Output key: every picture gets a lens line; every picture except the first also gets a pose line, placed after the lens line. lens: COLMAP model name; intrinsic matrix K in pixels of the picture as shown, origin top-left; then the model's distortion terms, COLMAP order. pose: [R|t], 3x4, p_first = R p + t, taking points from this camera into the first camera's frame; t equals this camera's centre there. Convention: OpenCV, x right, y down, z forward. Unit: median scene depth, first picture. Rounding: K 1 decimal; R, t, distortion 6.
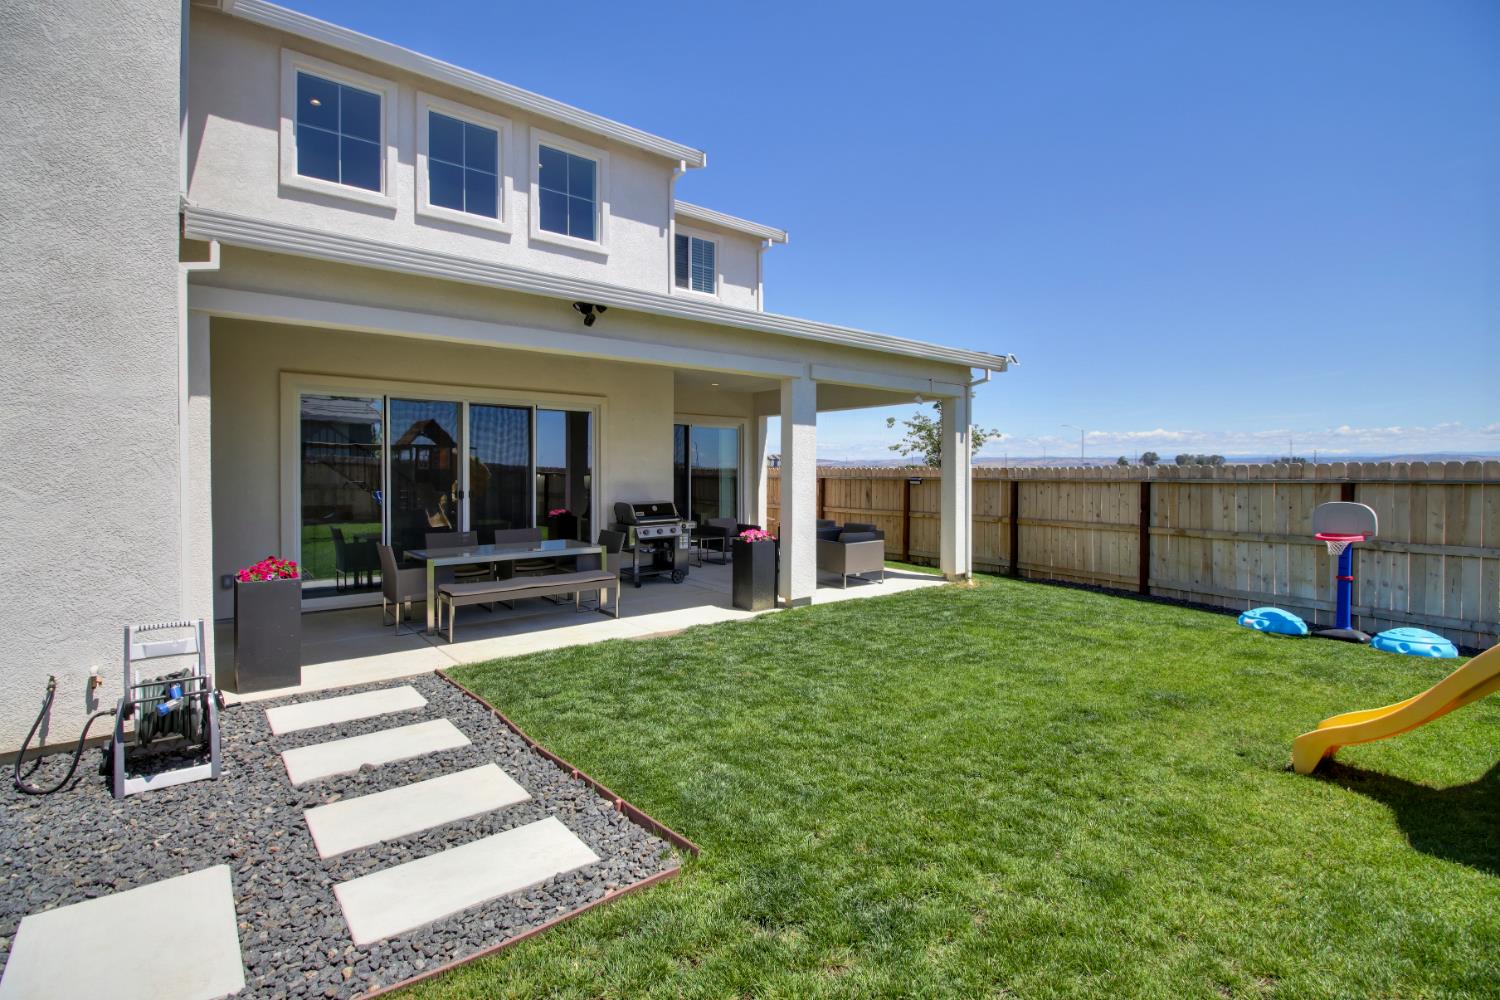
lens RADIAL K [[709.7, 0, 735.3], [0, 709.7, 480.5], [0, 0, 1]] dist [-0.000234, -0.009412]
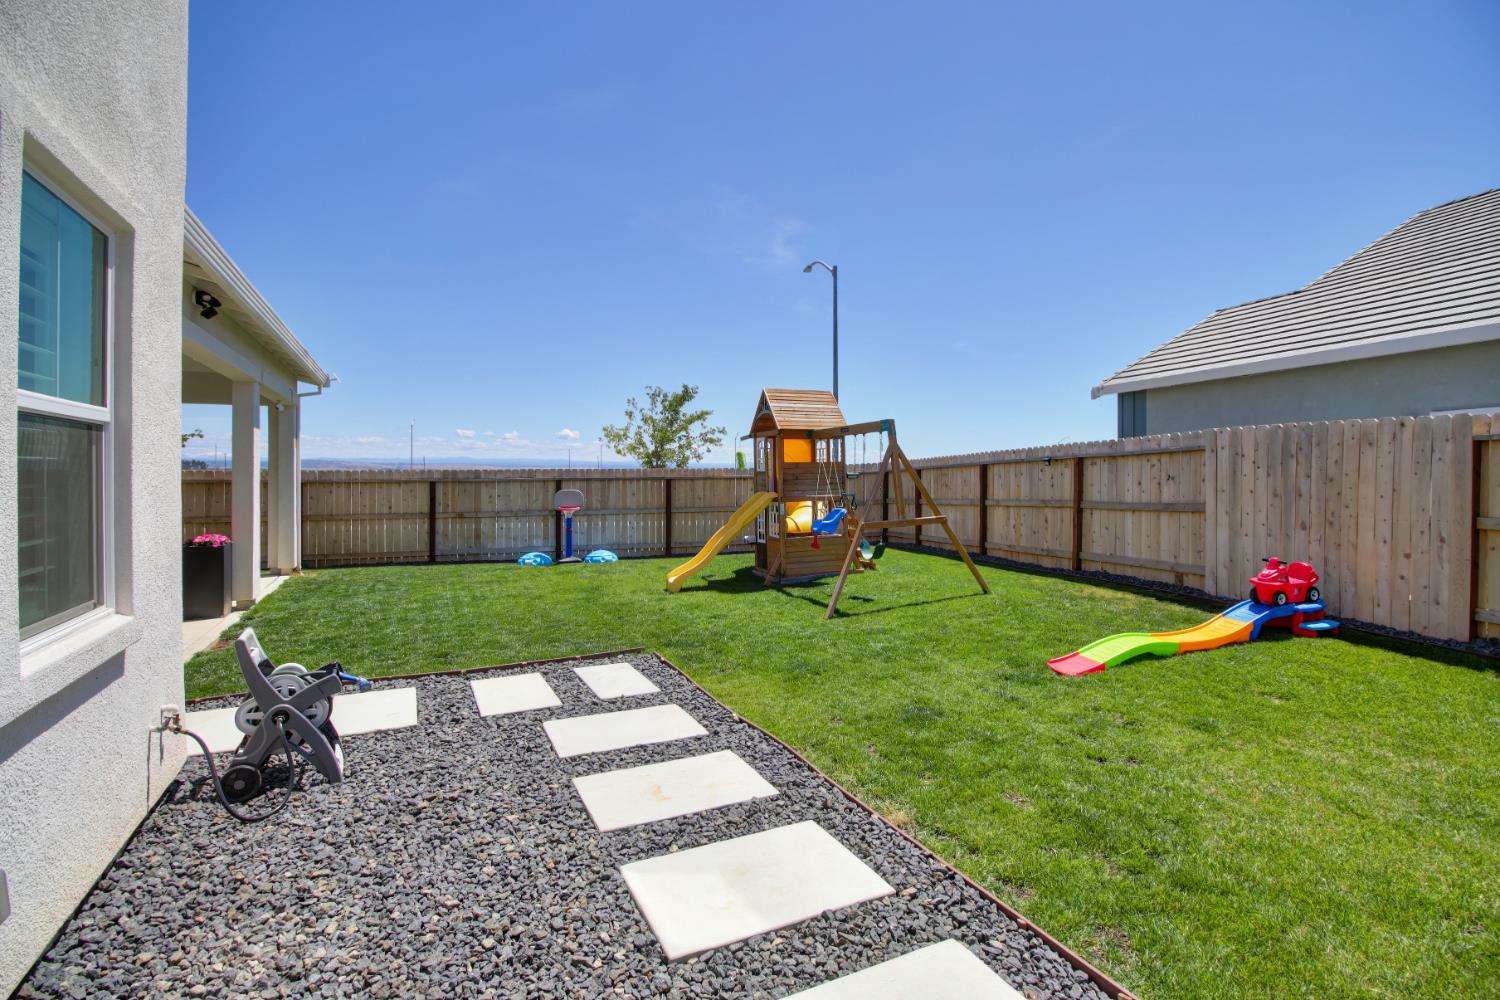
lens RADIAL K [[709.7, 0, 753.0], [0, 709.7, 475.5], [0, 0, 1]] dist [-0.000234, -0.009412]
pose [[0.233235, -0.003757, 0.972413, -0.651018], [0.013535, 0.999908, 0.000617, -0.001877], [-0.972326, 0.013018, 0.233264, 0.056495]]
